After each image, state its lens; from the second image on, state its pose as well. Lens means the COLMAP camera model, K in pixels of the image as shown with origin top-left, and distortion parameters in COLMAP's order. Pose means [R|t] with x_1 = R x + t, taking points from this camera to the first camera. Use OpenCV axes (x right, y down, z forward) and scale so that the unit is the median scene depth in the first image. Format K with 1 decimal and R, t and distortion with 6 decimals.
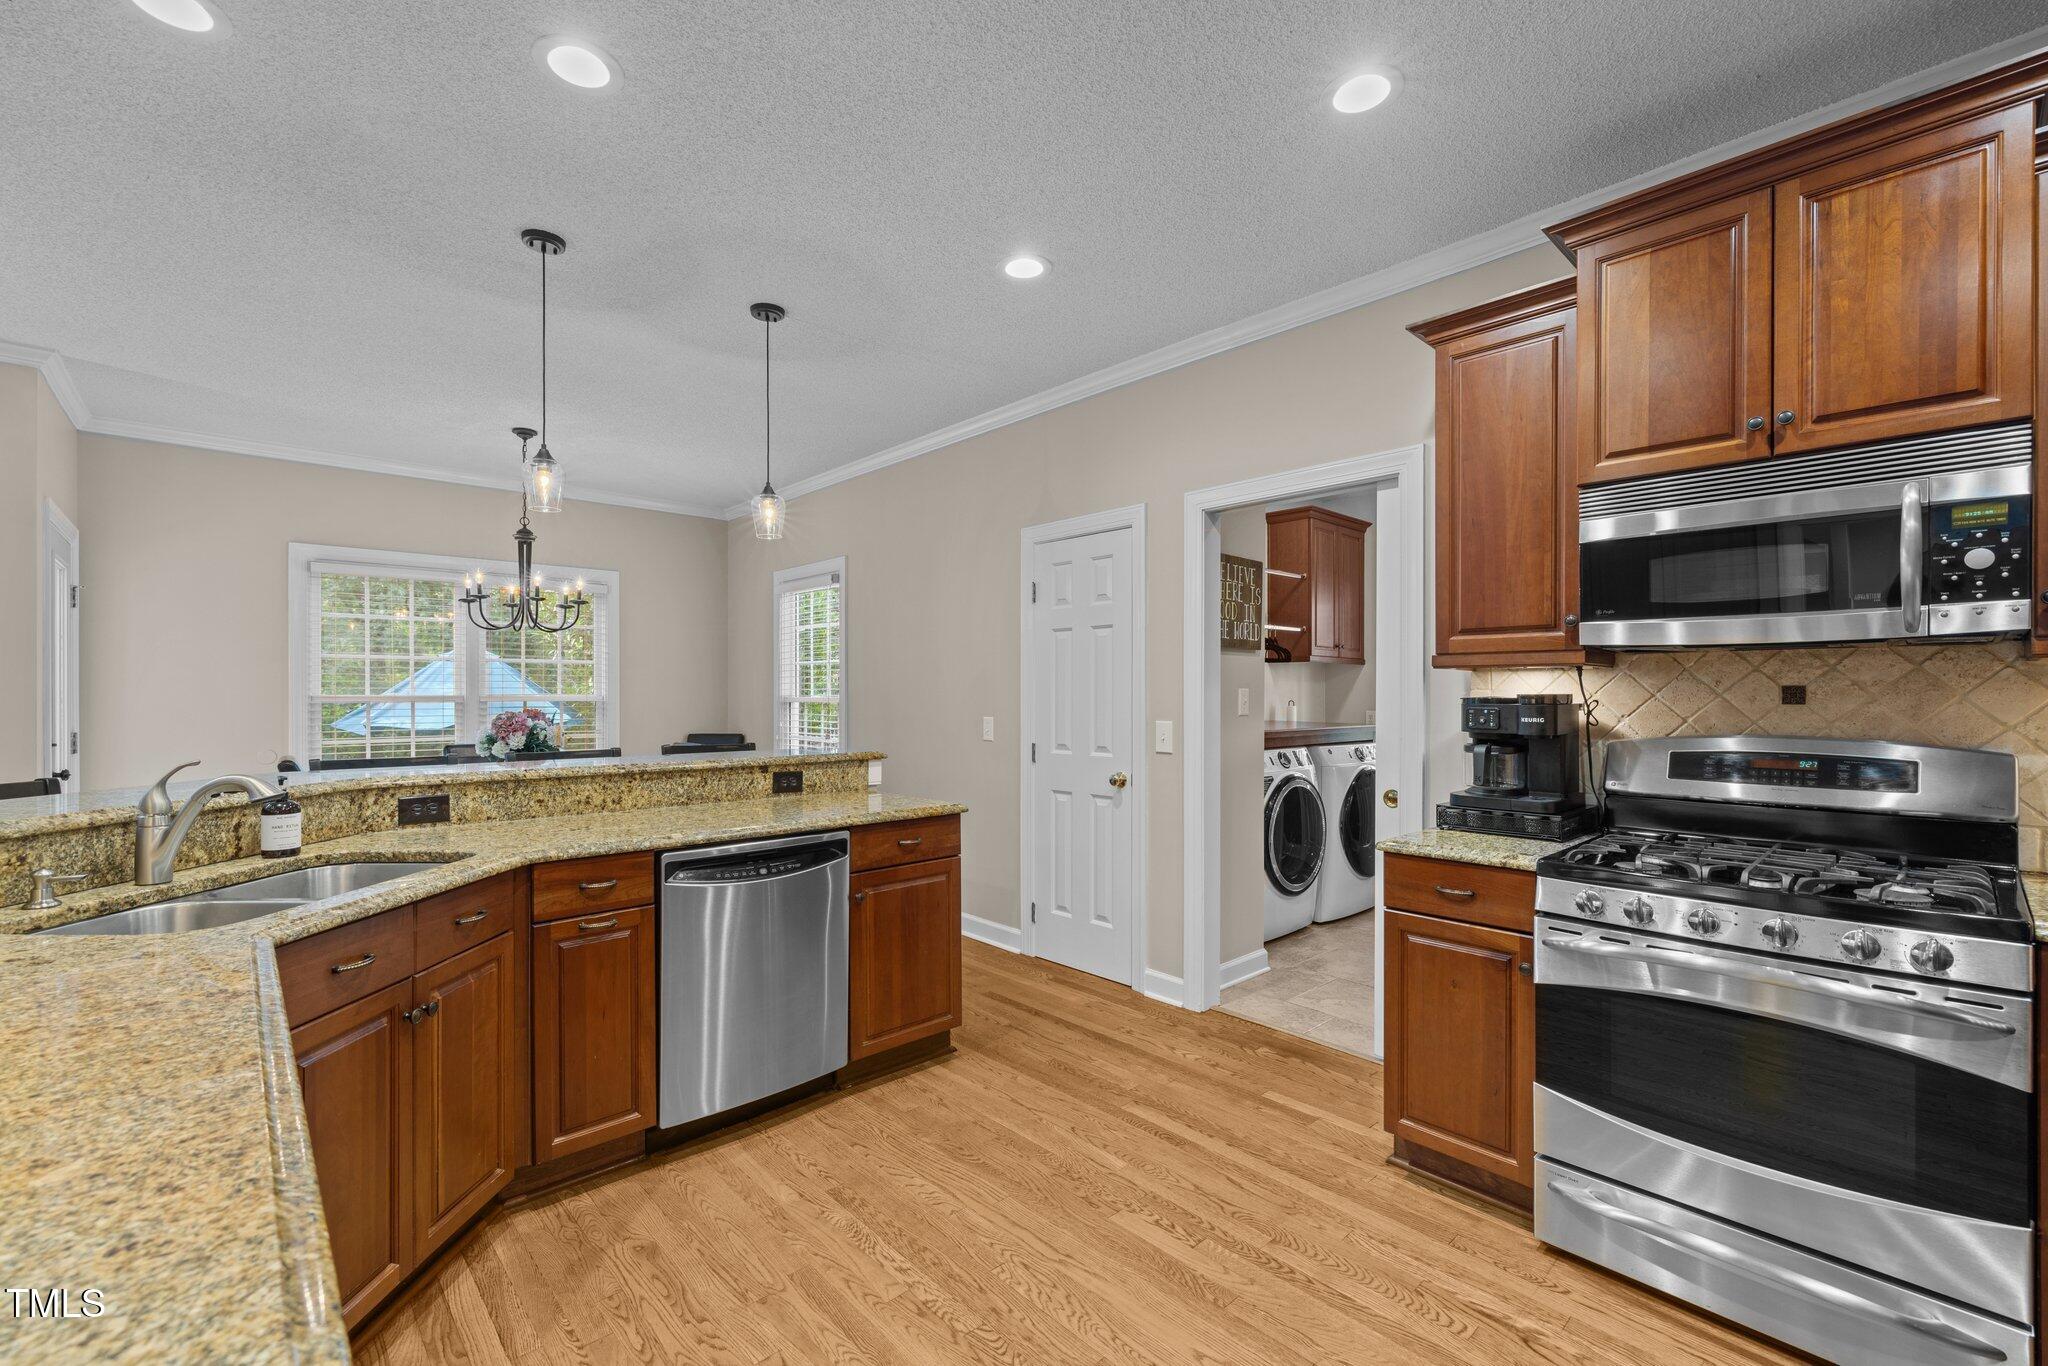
lens RADIAL K [[868.1, 0, 1011.9], [0, 868.1, 694.2], [0, 0, 1]] dist [-0.000054, 0.000188]
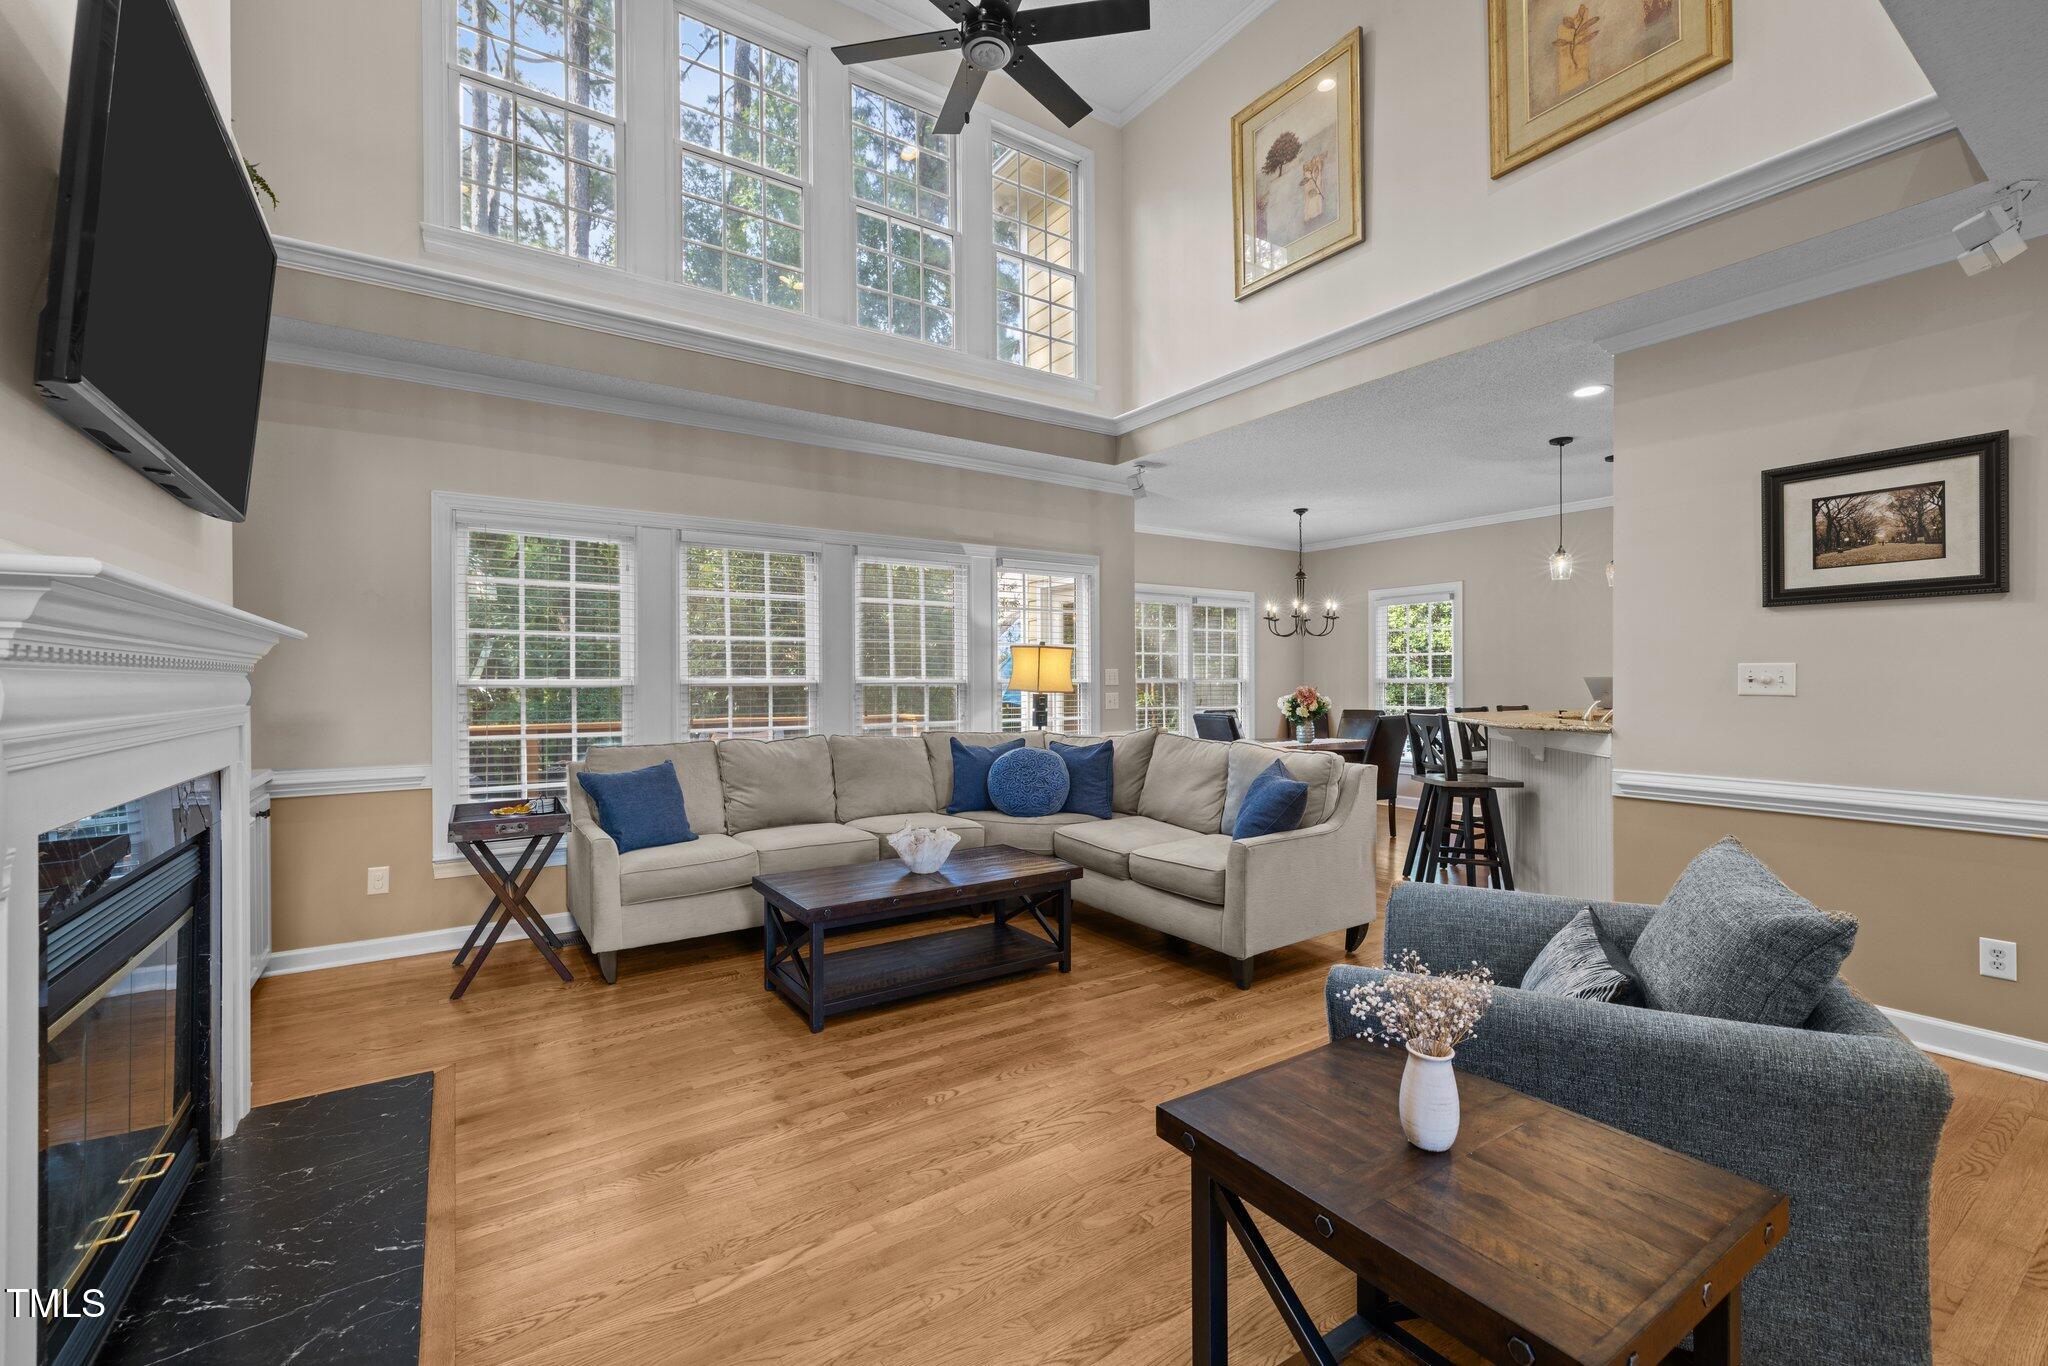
lens RADIAL K [[857.9, 0, 1027.0], [0, 857.9, 685.0], [0, 0, 1]] dist [-0.000230, 0.000052]
pose [[0.989775, -0.002316, -0.142619, -1.723668], [0.003004, 0.999985, 0.004610, 0.013538], [0.142606, -0.004992, 0.989767, -1.268522]]
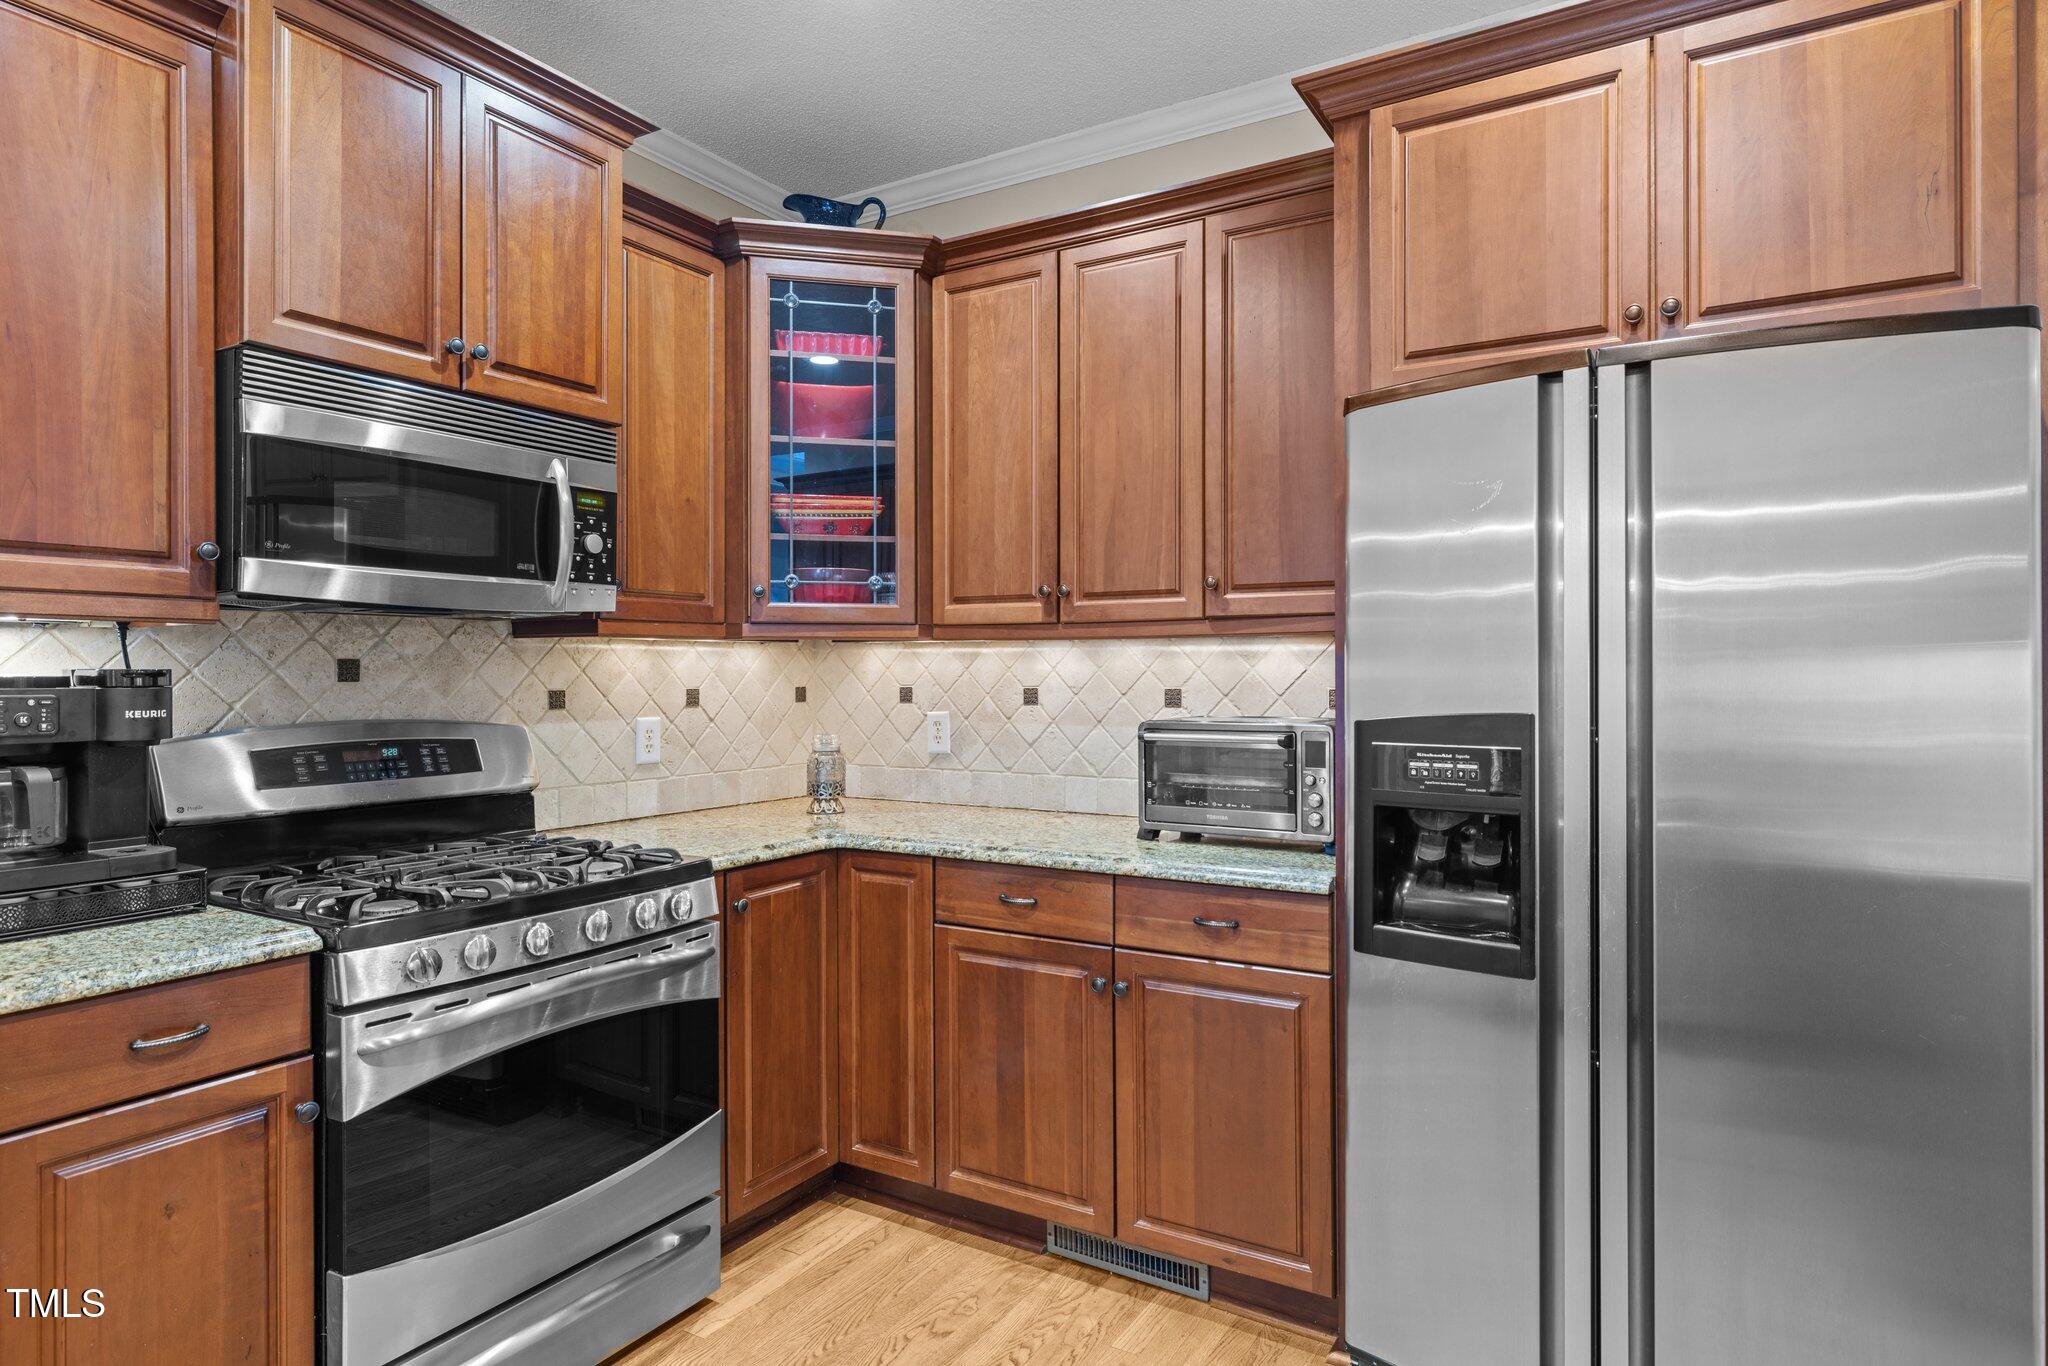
lens RADIAL K [[1149.3, 0, 1023.5], [0, 1149.3, 675.1], [0, 0, 1]] dist [0.004172, -0.000130]
pose [[-0.286471, -0.003971, 0.958081, -0.309437], [0.002133, 0.999986, 0.004782, 0.001404], [-0.958086, 0.003414, -0.286459, 0.672961]]
